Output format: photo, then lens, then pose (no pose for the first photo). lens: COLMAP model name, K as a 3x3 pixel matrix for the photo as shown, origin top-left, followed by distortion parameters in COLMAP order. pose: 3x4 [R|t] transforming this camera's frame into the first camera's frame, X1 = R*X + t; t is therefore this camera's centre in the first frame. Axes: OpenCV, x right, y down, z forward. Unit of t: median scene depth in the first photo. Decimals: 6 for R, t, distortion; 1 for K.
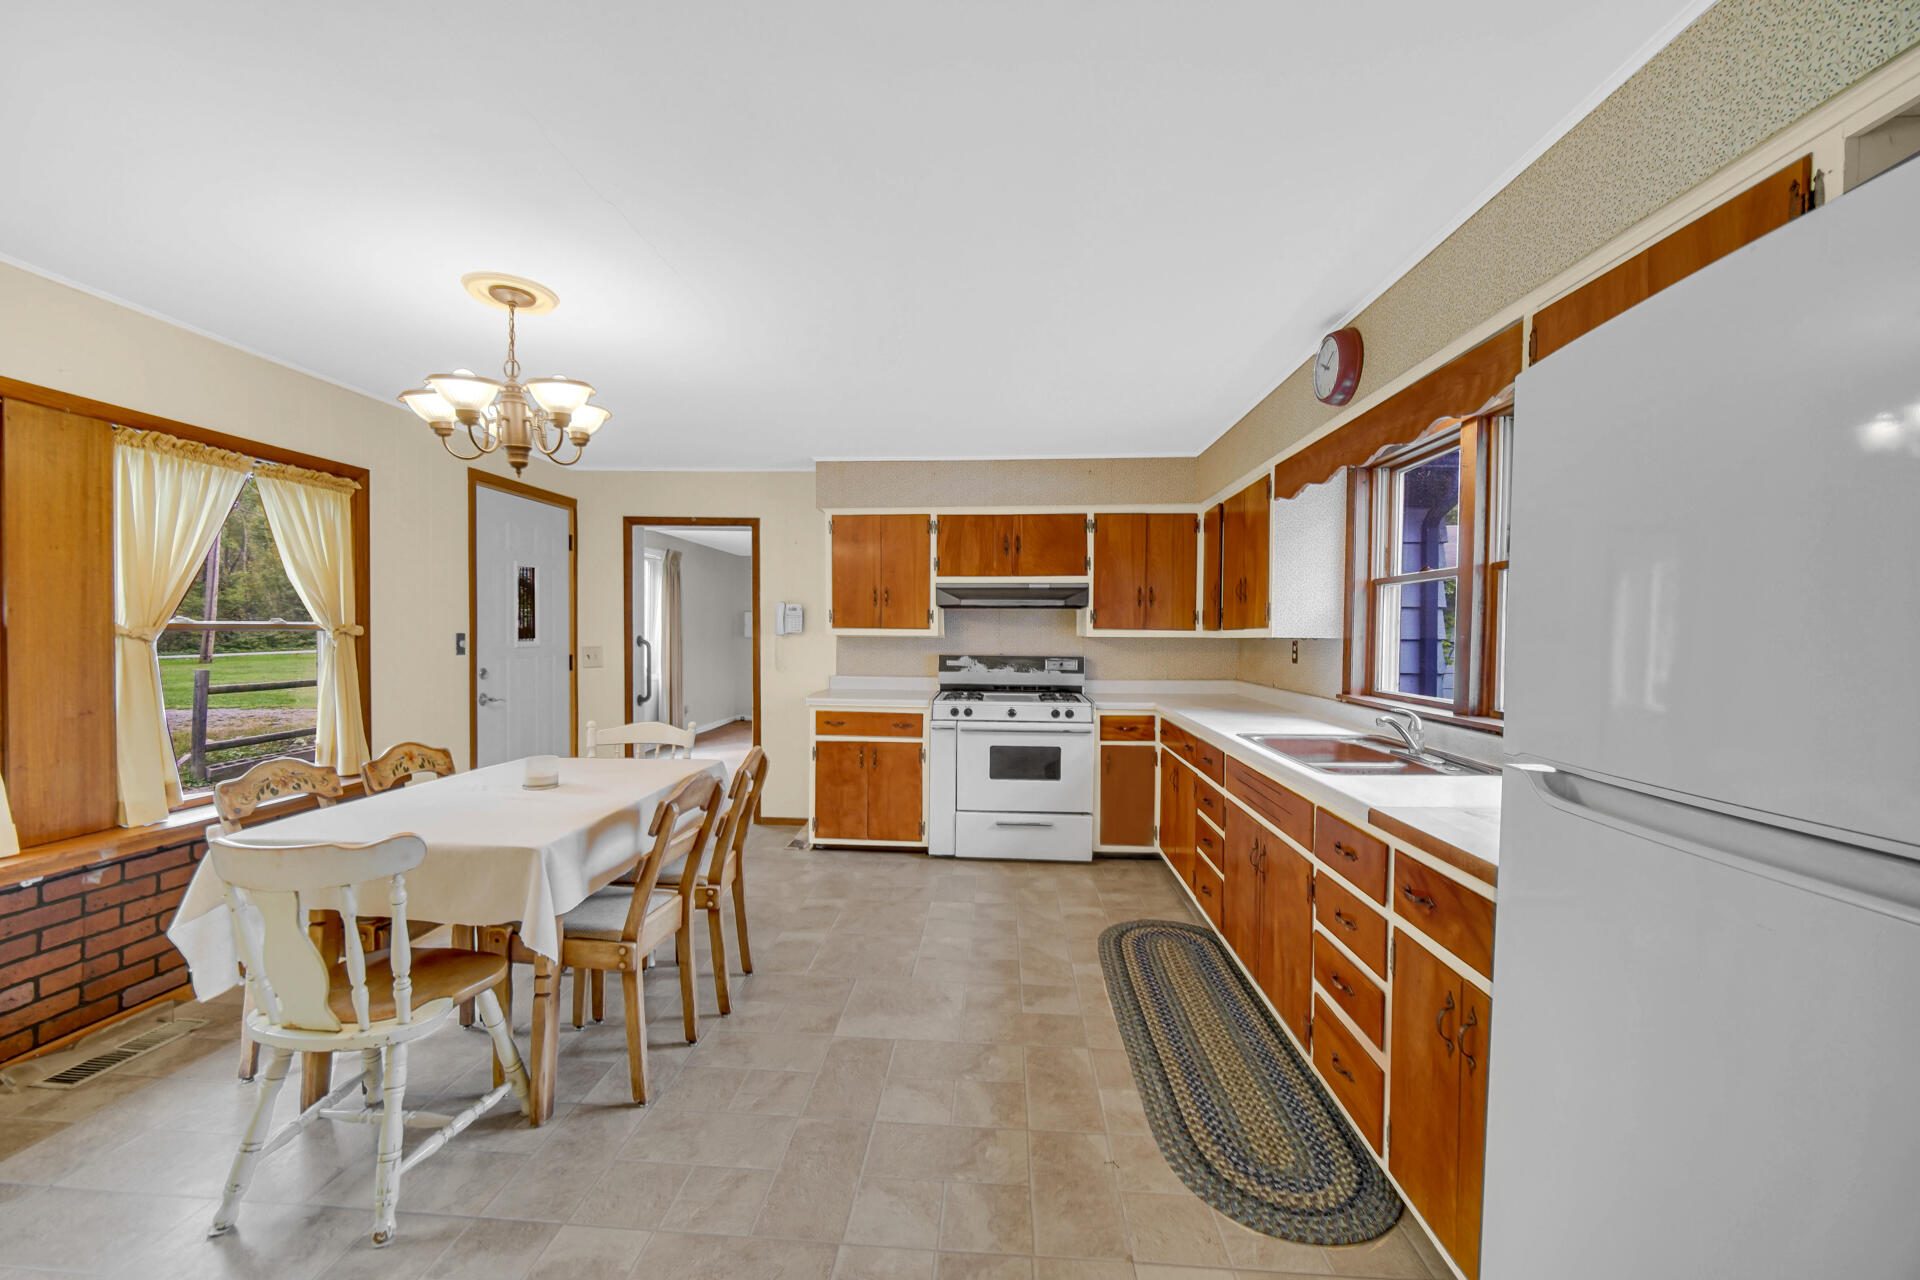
lens RADIAL K [[757.8, 0, 947.1], [0, 757.8, 643.3], [0, 0, 1]] dist [-0.003003, 0.000565]
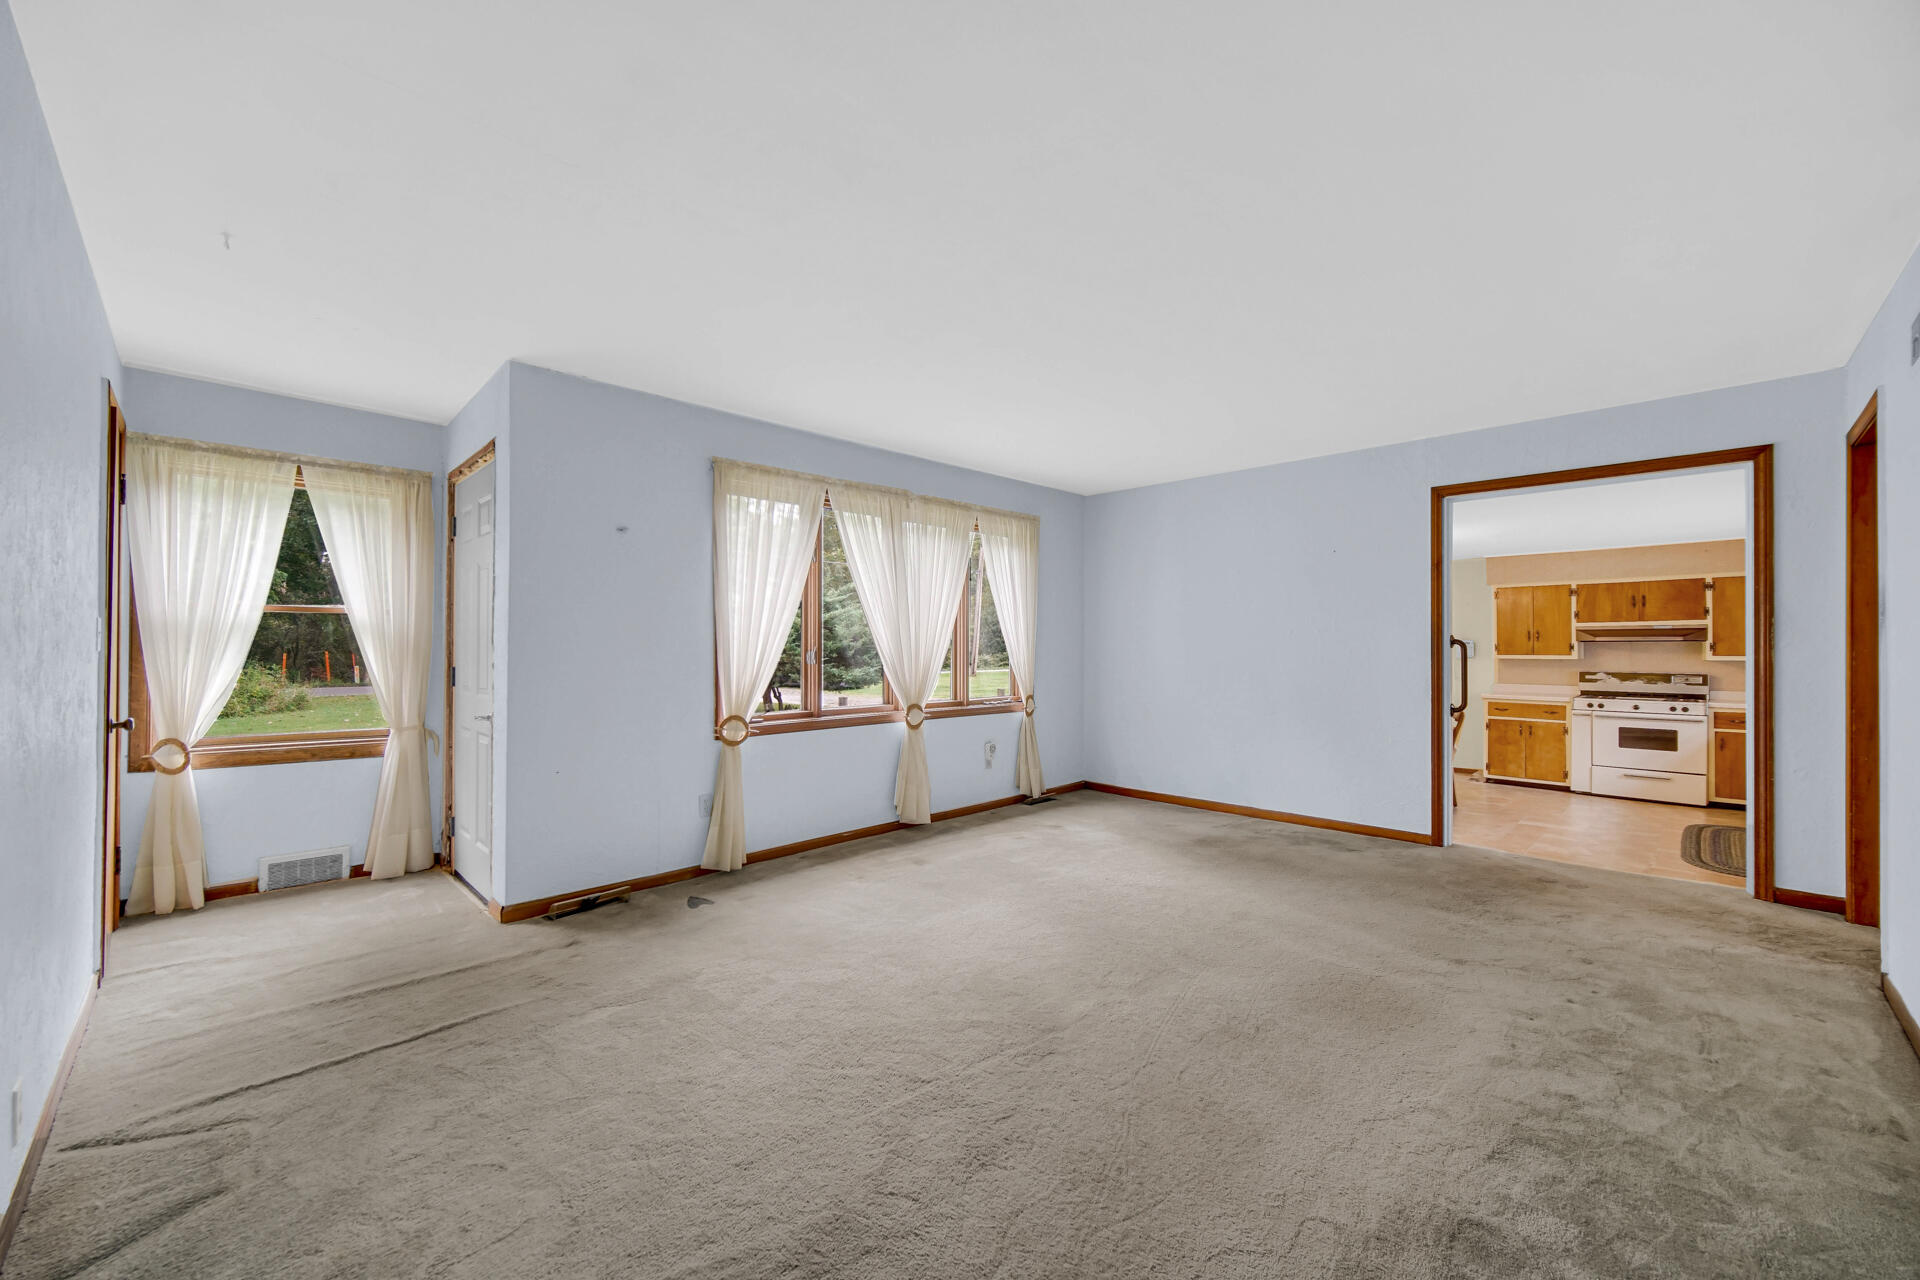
lens RADIAL K [[757.8, 0, 956.1], [0, 757.8, 644.5], [0, 0, 1]] dist [-0.003003, 0.000565]
pose [[0.753221, -0.008338, -0.657714, 0.052746], [-0.010887, 0.999625, -0.025141, 0.013723], [0.657677, 0.026097, 0.752848, -1.129973]]
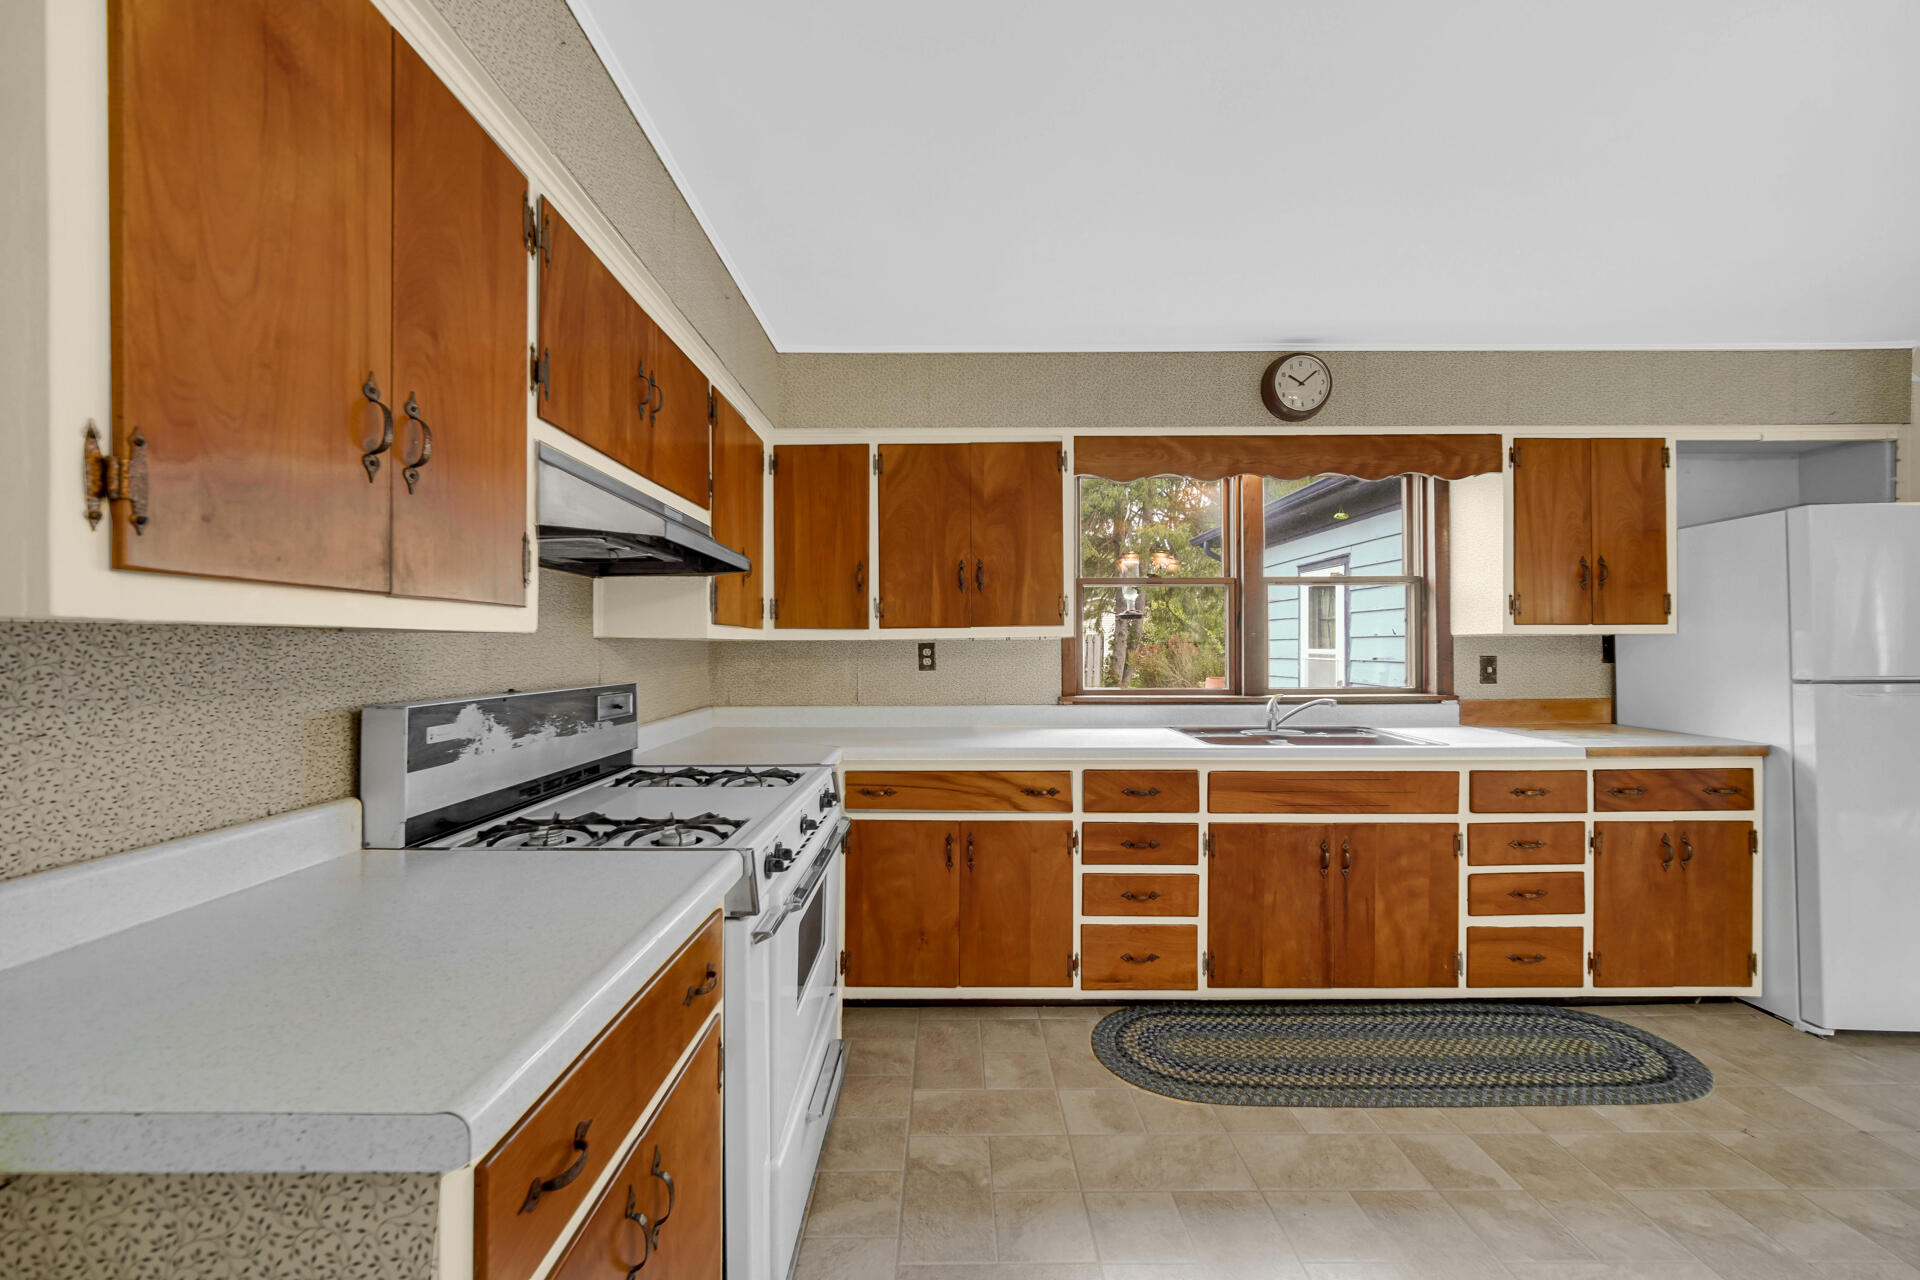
lens RADIAL K [[757.8, 0, 950.4], [0, 757.8, 645.3], [0, 0, 1]] dist [-0.003003, 0.000565]
pose [[-0.070802, -0.004988, 0.997478, -0.312716], [0.021882, 0.999739, 0.006553, -0.004758], [-0.997250, 0.022291, -0.070674, 0.915474]]
